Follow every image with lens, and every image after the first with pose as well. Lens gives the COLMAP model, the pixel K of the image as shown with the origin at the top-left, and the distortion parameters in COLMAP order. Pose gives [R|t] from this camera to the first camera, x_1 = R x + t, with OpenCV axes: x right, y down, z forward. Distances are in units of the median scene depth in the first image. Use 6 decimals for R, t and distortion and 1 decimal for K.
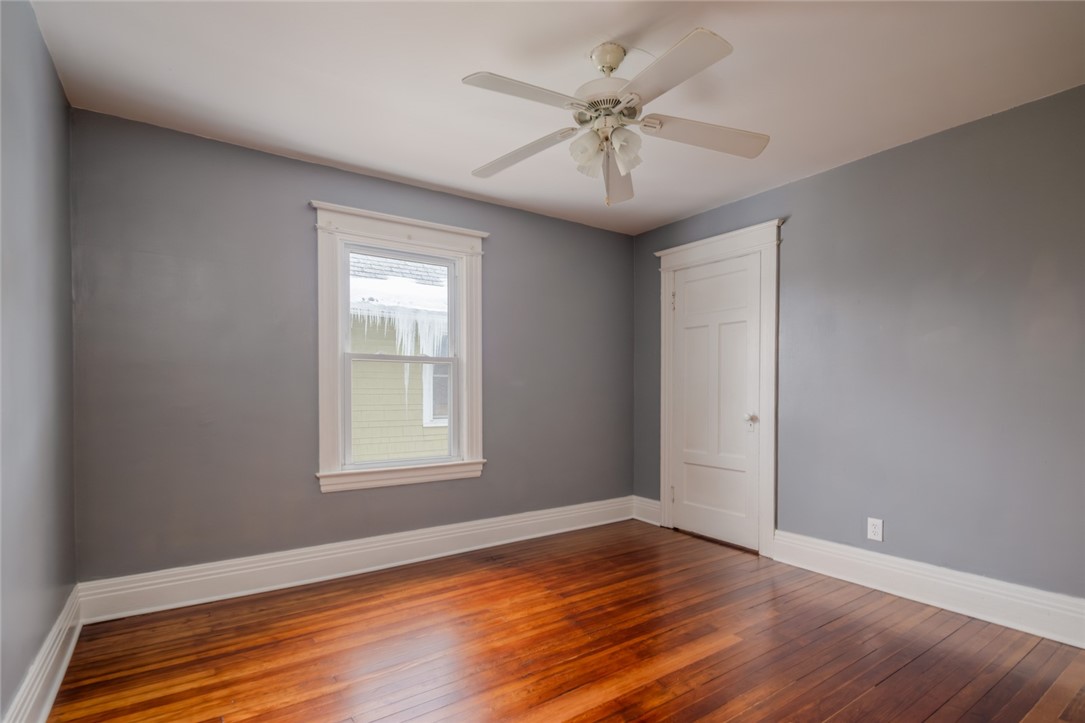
lens RADIAL K [[524.0, 0, 534.1], [0, 524.0, 395.6], [0, 0, 1]] dist [0.002719, 0.000174]
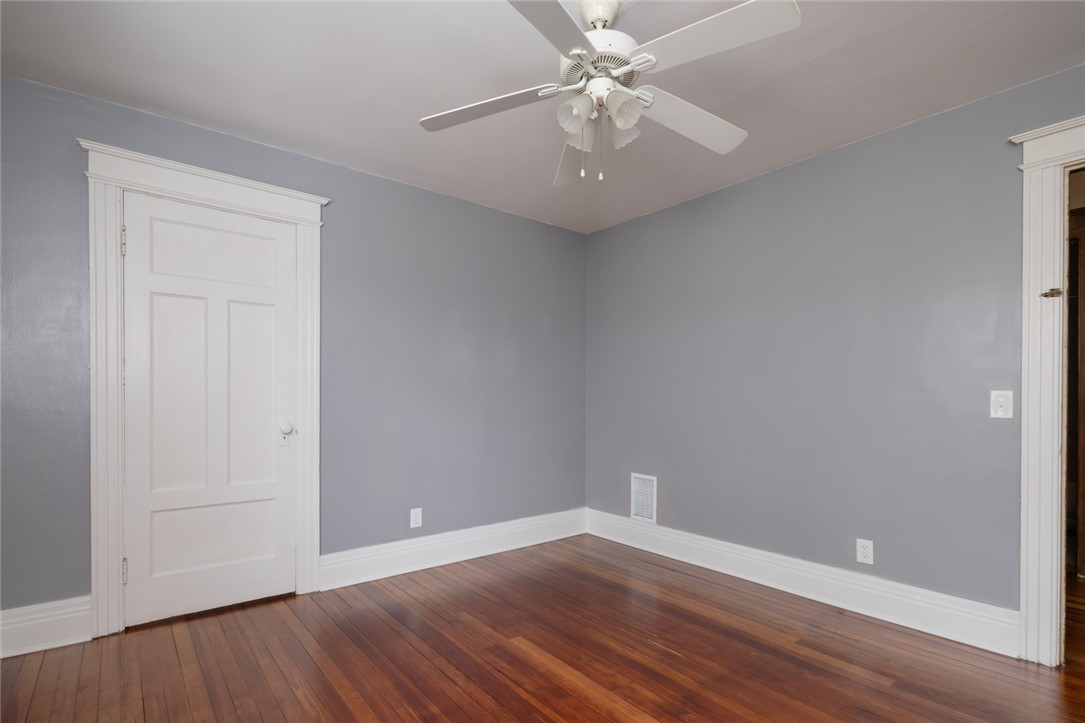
lens RADIAL K [[524.0, 0, 543.4], [0, 524.0, 397.9], [0, 0, 1]] dist [0.002719, 0.000174]
pose [[-0.083009, -0.004063, 0.996541, -0.495174], [0.004548, 0.999980, 0.004456, -0.007993], [-0.996538, 0.004902, -0.082989, 0.809693]]
